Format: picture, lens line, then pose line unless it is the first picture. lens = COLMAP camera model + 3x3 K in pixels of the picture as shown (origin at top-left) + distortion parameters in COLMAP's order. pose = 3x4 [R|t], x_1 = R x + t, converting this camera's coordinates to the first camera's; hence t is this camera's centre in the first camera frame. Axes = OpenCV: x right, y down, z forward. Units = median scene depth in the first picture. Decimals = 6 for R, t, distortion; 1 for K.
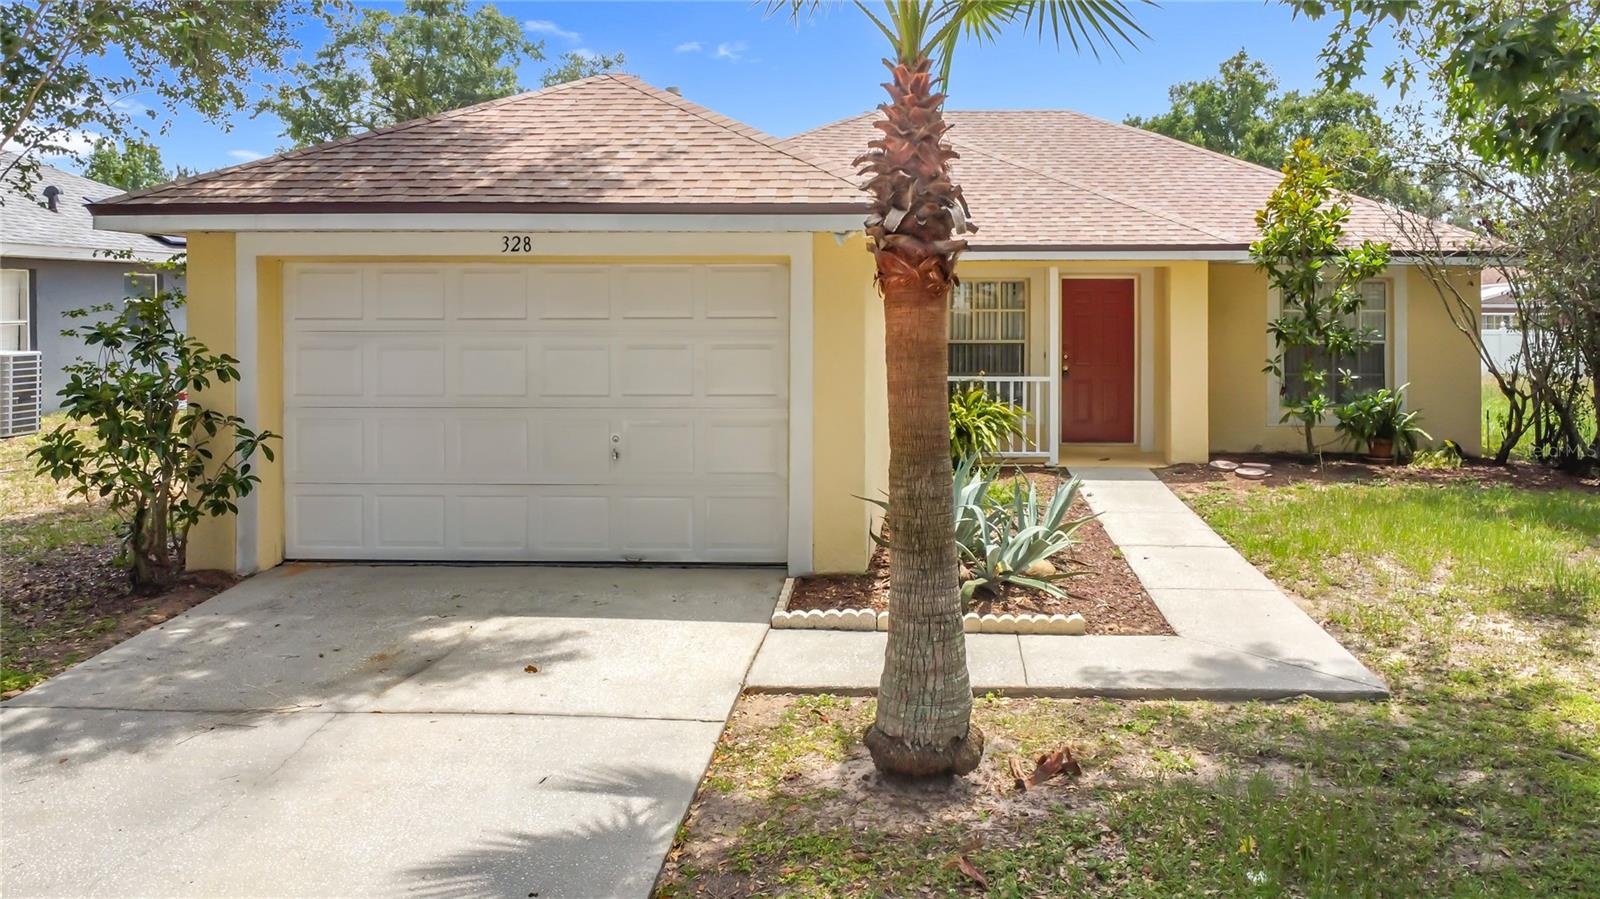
lens RADIAL K [[1173.5, 0, 853.0], [0, 1173.5, 424.8], [0, 0, 1]] dist [-0.025928, -0.010297]
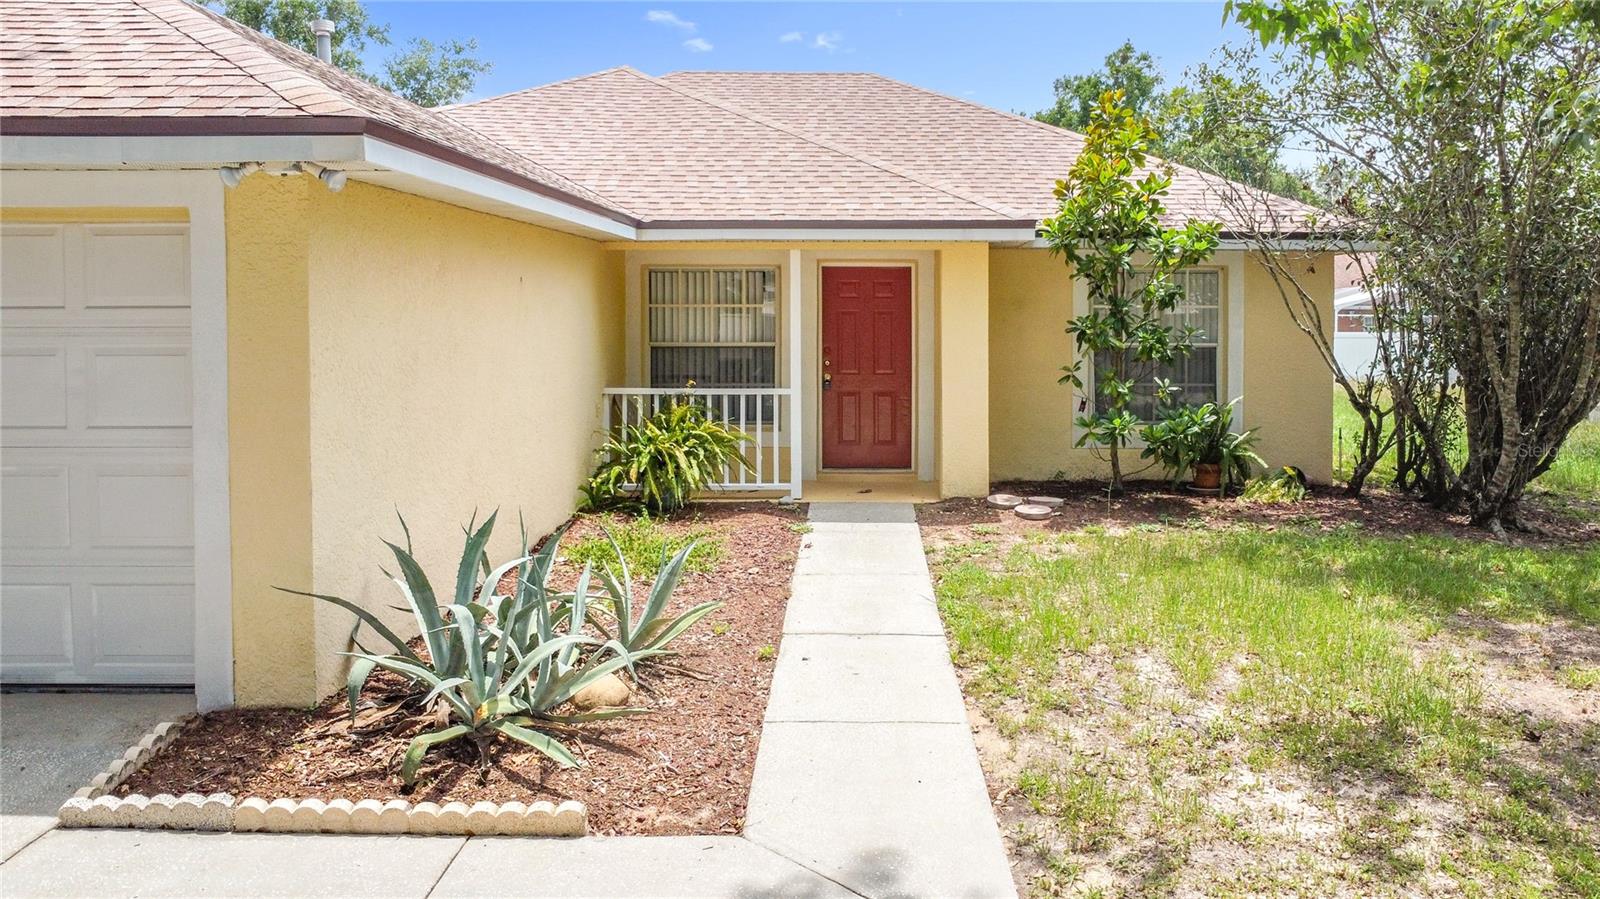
lens RADIAL K [[1120.5, 0, 846.9], [0, 1120.5, 453.4], [0, 0, 1]] dist [-0.010503, -0.003441]
pose [[0.998924, -0.004236, 0.046192, 0.201276], [0.003109, 0.999696, 0.024449, -0.018697], [-0.046282, -0.024279, 0.998633, 0.284084]]
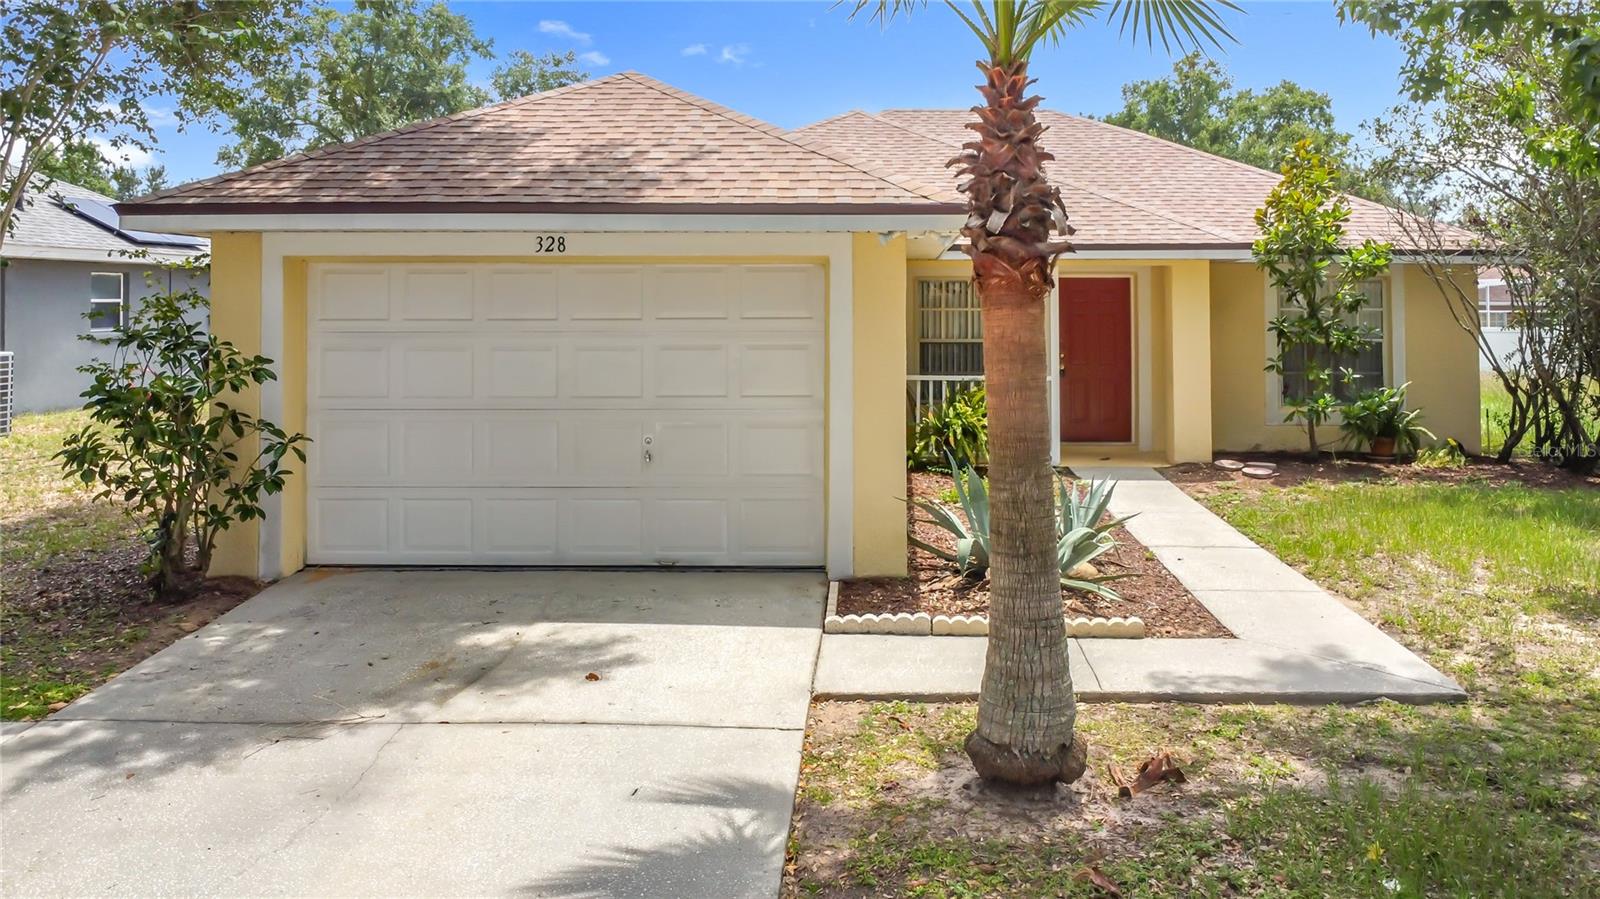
lens RADIAL K [[1184.9, 0, 799.2], [0, 1184.9, 382.5], [0, 0, 1]] dist [-0.023121, -0.008243]
pose [[0.999926, -0.002302, 0.011955, -0.069557], [0.002715, 0.999396, -0.034658, -0.001644], [-0.011868, 0.034688, 0.999328, -0.000108]]
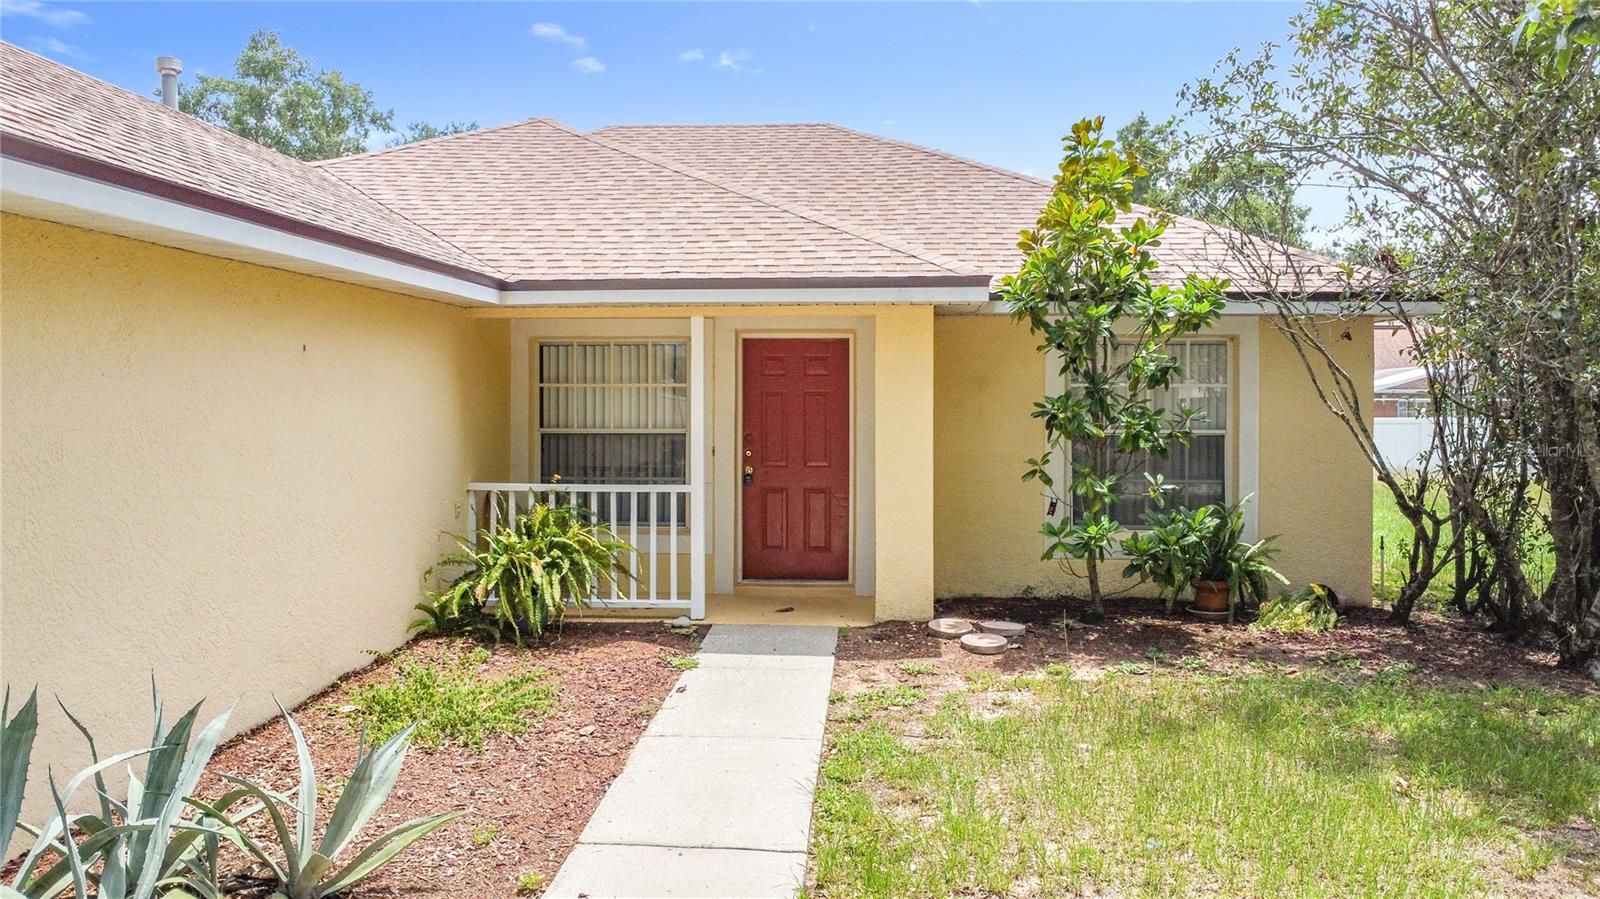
lens RADIAL K [[1088.5, 0, 798.7], [0, 1088.5, 511.5], [0, 0, 1]] dist [-0.008707, -0.004373]
pose [[0.999766, 0.003118, -0.021411, 0.284361], [-0.003069, 0.999993, 0.002355, -0.033243], [0.021418, -0.002289, 0.999768, 0.470852]]
